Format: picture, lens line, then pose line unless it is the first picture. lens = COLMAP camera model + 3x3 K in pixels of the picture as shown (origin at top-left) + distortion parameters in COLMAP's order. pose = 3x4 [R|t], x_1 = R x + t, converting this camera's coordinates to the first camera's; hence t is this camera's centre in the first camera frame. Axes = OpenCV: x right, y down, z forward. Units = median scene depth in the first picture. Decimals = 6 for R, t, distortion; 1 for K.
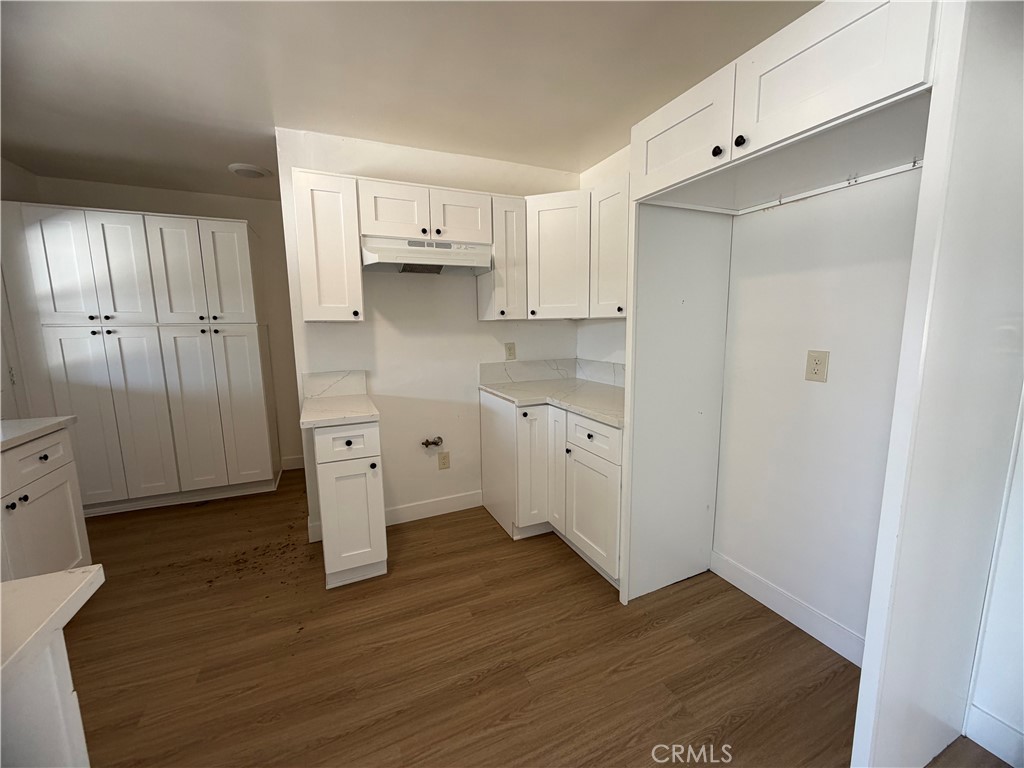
lens RADIAL K [[408.8, 0, 510.3], [0, 408.8, 384.9], [0, 0, 1]] dist [0.001084, -0.000112]
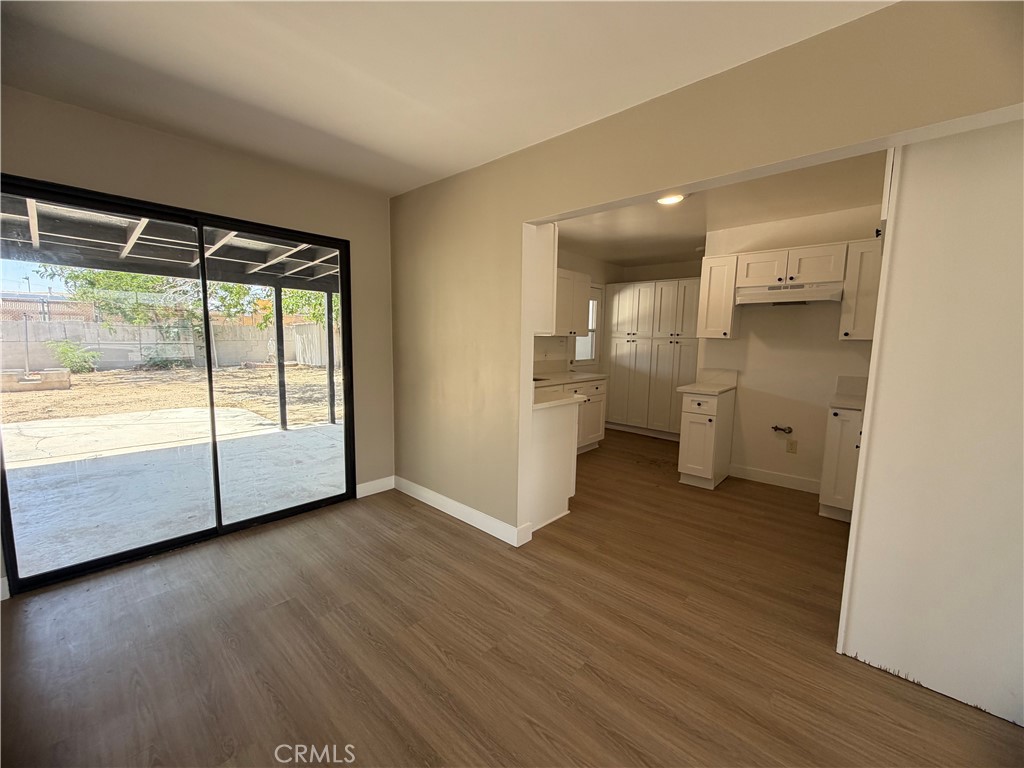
lens RADIAL K [[408.8, 0, 510.3], [0, 408.8, 384.9], [0, 0, 1]] dist [0.001084, -0.000112]
pose [[0.405010, 0.124836, -0.905750, 0.725943], [-0.156181, 0.985521, 0.065994, 0.053577], [0.900874, 0.114732, 0.418643, -0.430488]]
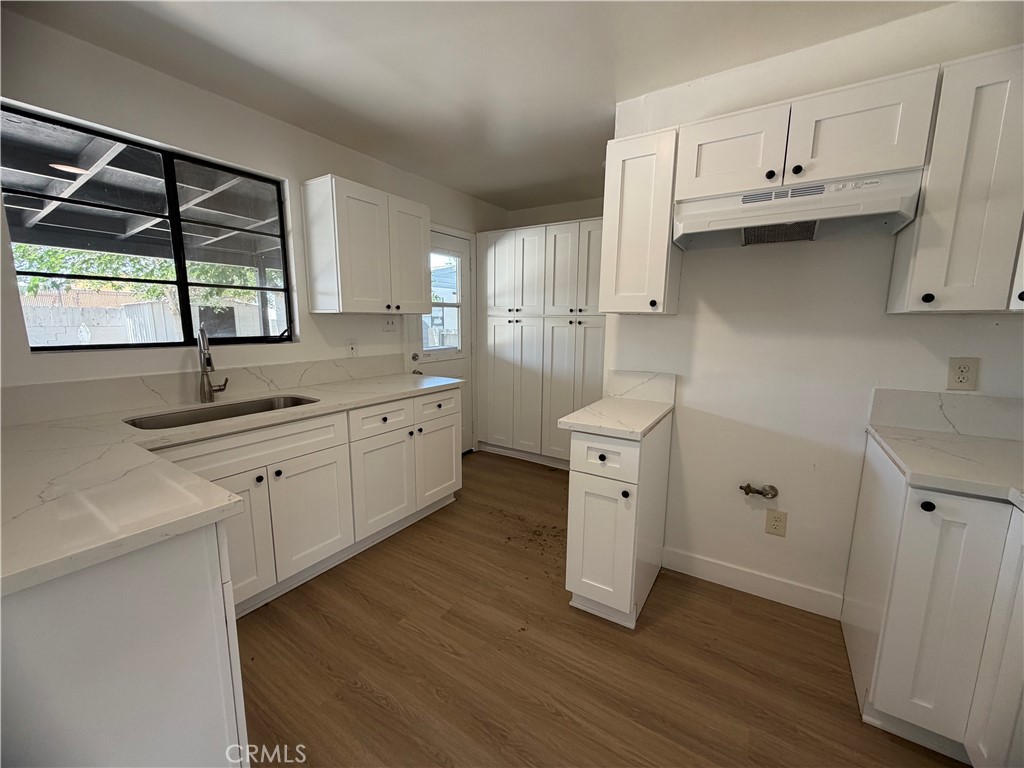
lens RADIAL K [[408.8, 0, 510.3], [0, 408.8, 384.9], [0, 0, 1]] dist [0.001084, -0.000112]
pose [[0.545766, 0.147770, -0.824805, 0.137809], [-0.137376, 0.986788, 0.085890, -0.041072], [0.826600, 0.066433, 0.558856, 0.288515]]
